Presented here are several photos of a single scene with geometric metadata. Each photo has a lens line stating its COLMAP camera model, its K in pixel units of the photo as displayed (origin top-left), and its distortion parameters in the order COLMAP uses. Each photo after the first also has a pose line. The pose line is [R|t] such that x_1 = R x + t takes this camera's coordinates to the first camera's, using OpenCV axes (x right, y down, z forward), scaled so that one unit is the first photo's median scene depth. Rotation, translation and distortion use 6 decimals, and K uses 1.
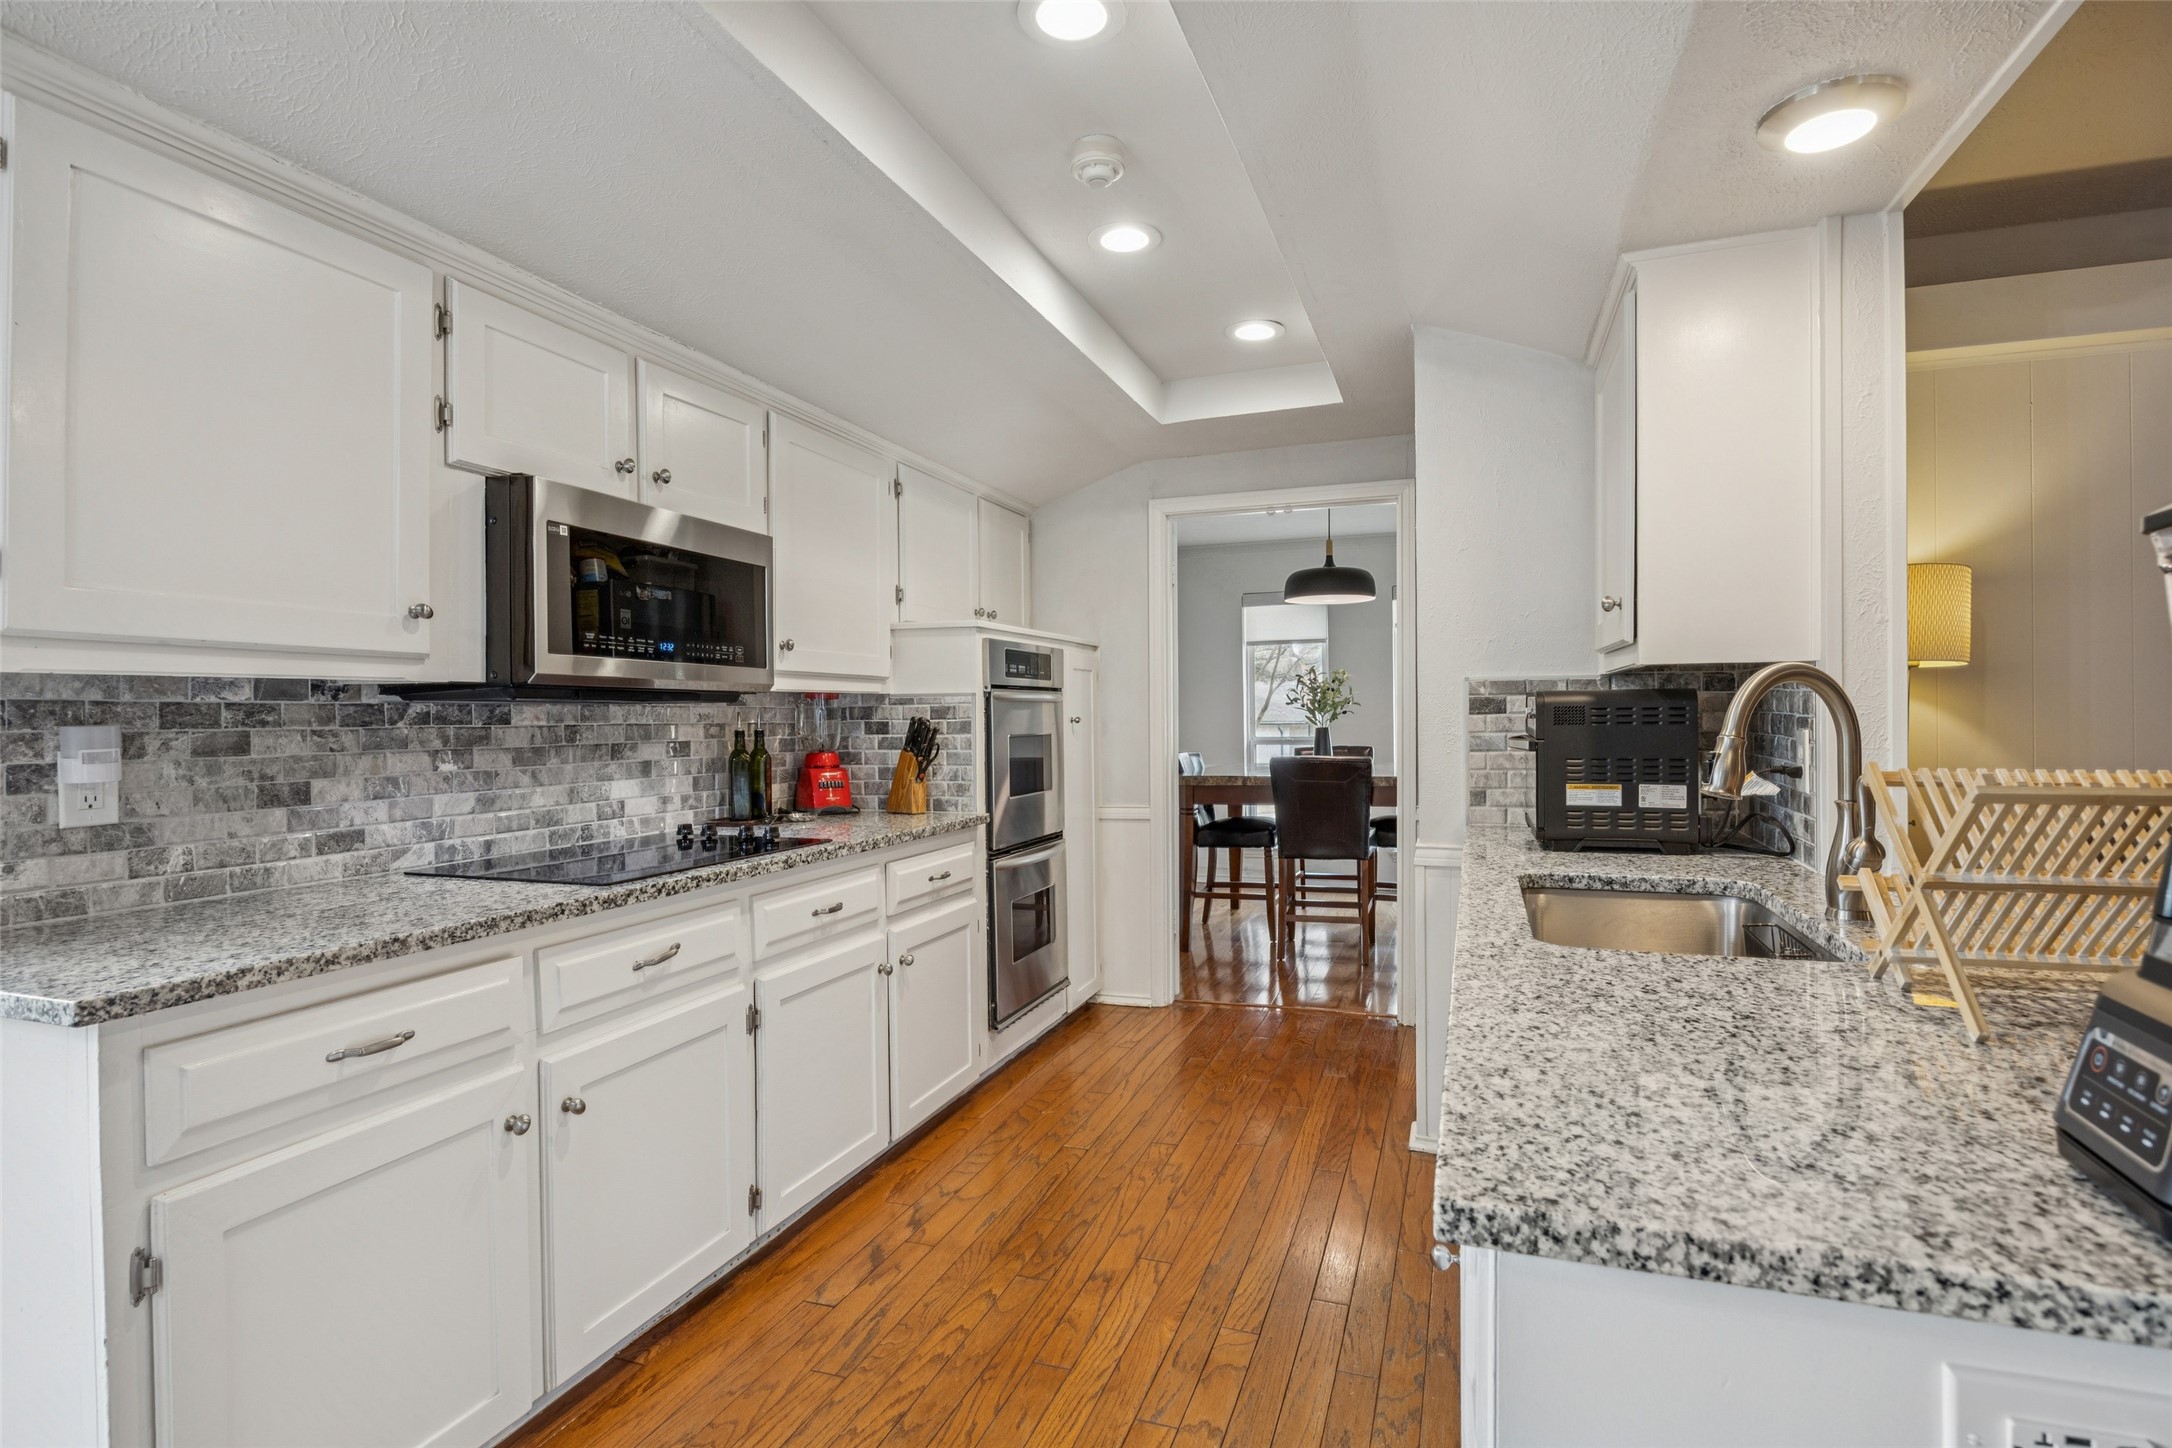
lens RADIAL K [[1071.0, 0, 1089.0], [0, 1071.0, 726.3], [0, 0, 1]] dist [-0.001991, -0.000137]
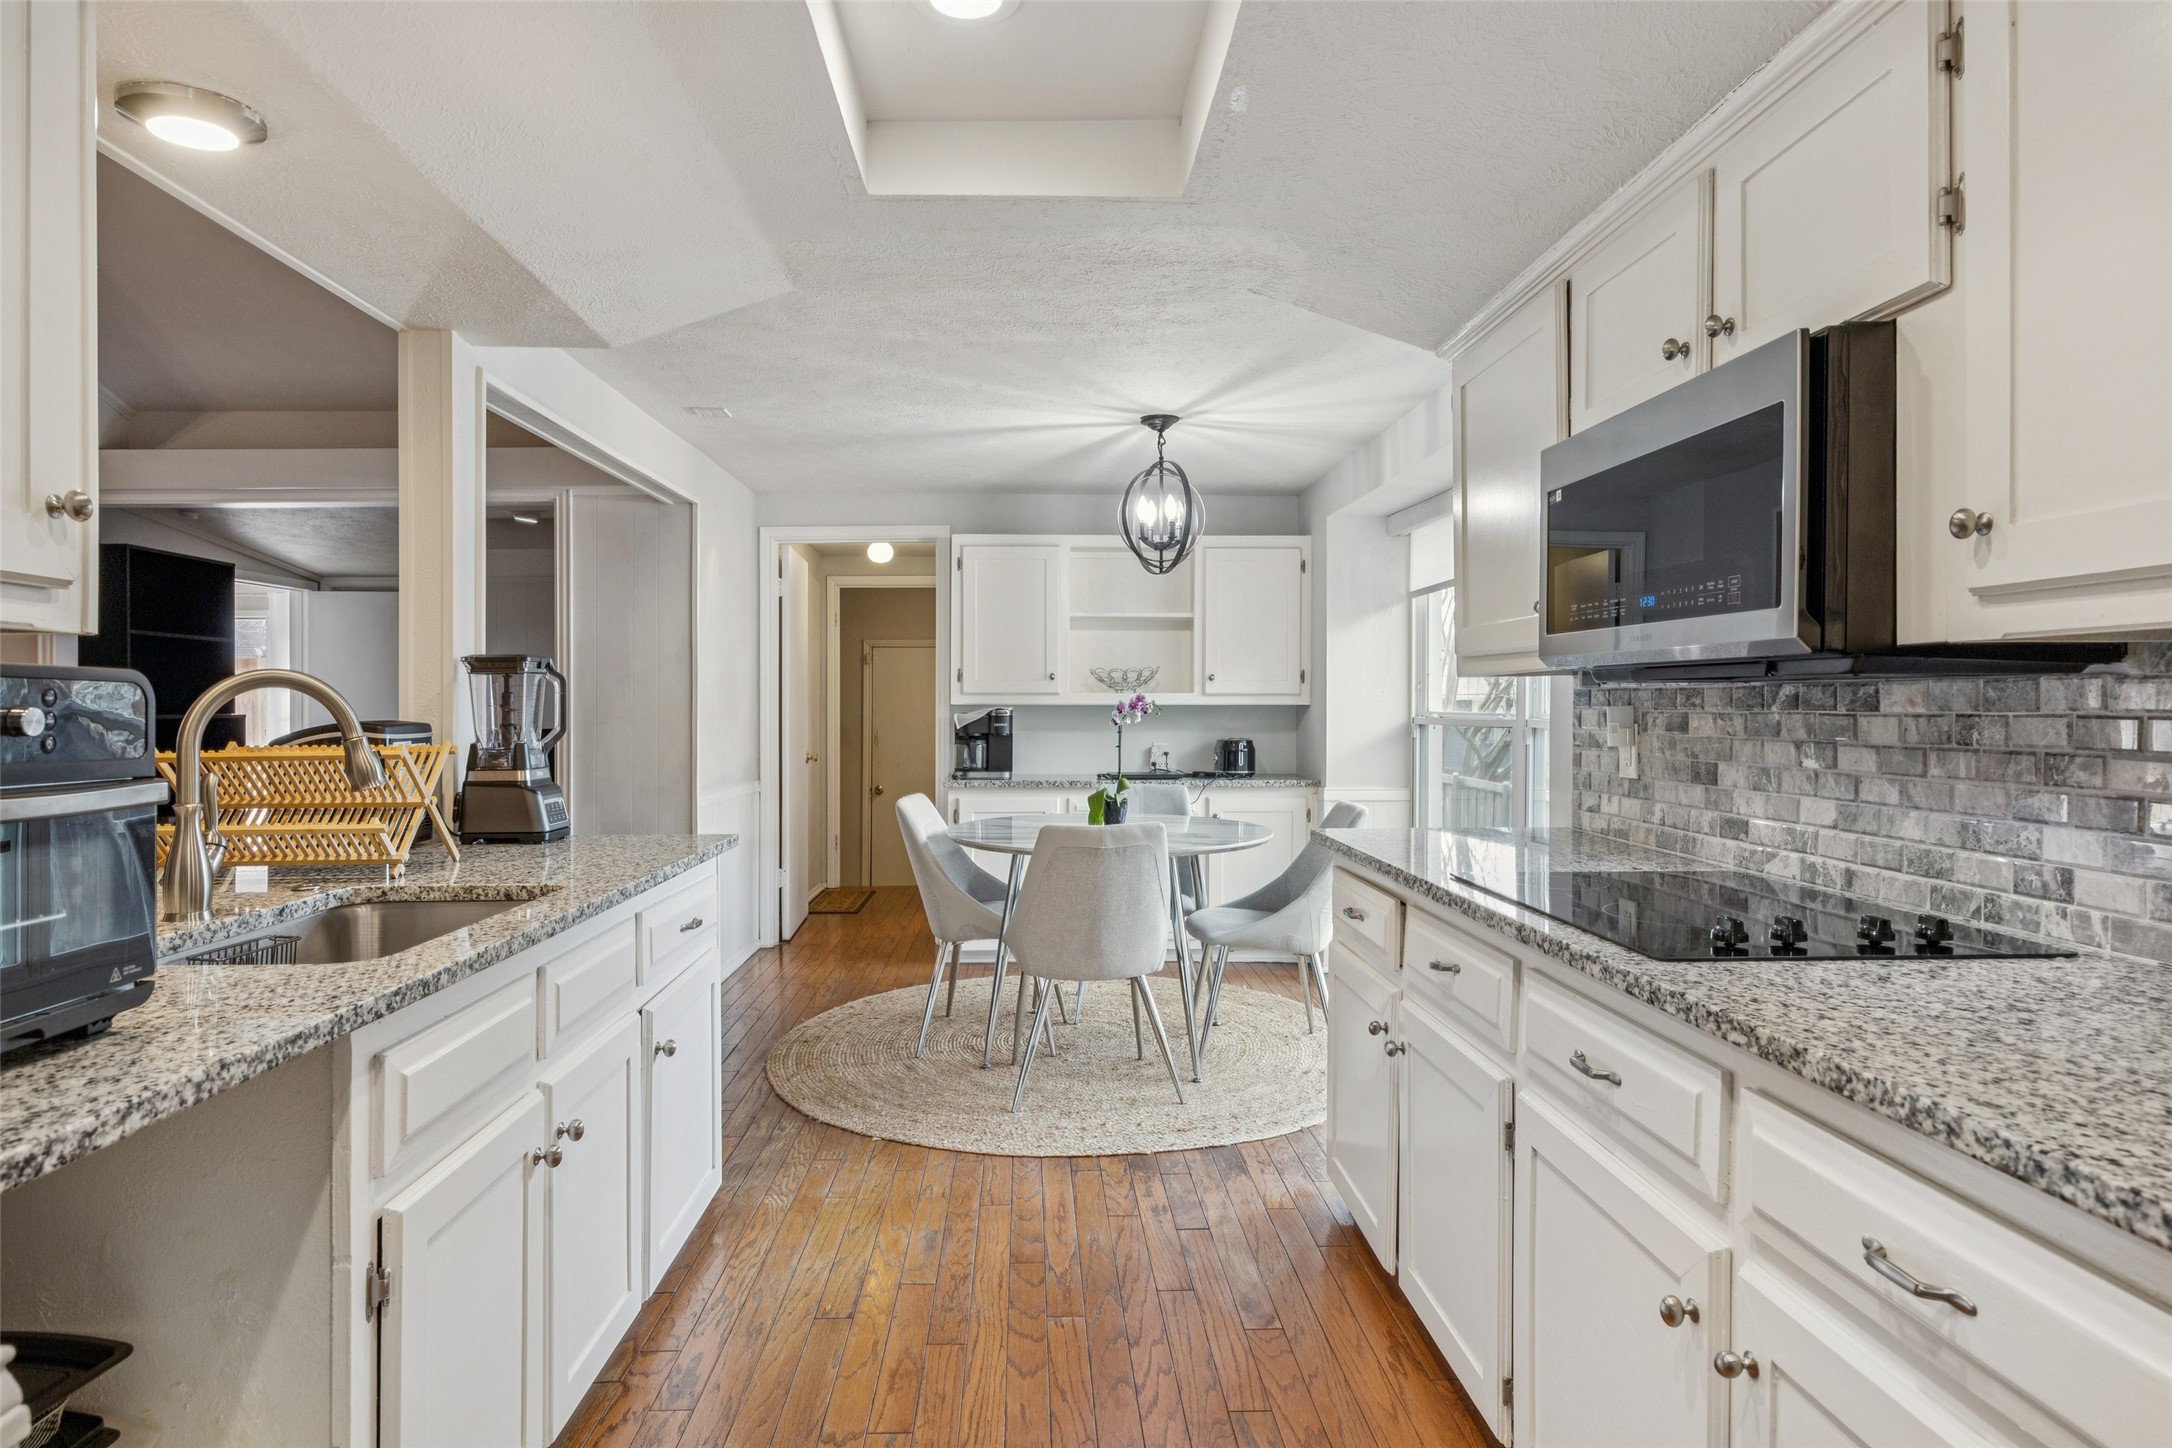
lens RADIAL K [[1231.8, 0, 1081.2], [0, 1231.8, 716.2], [0, 0, 1]] dist [0.002280, 0.000256]
pose [[-0.919849, 0.015657, -0.391959, 0.252932], [0.006867, 0.999693, 0.023817, -0.022179], [0.392212, 0.019216, -0.919674, 1.620340]]
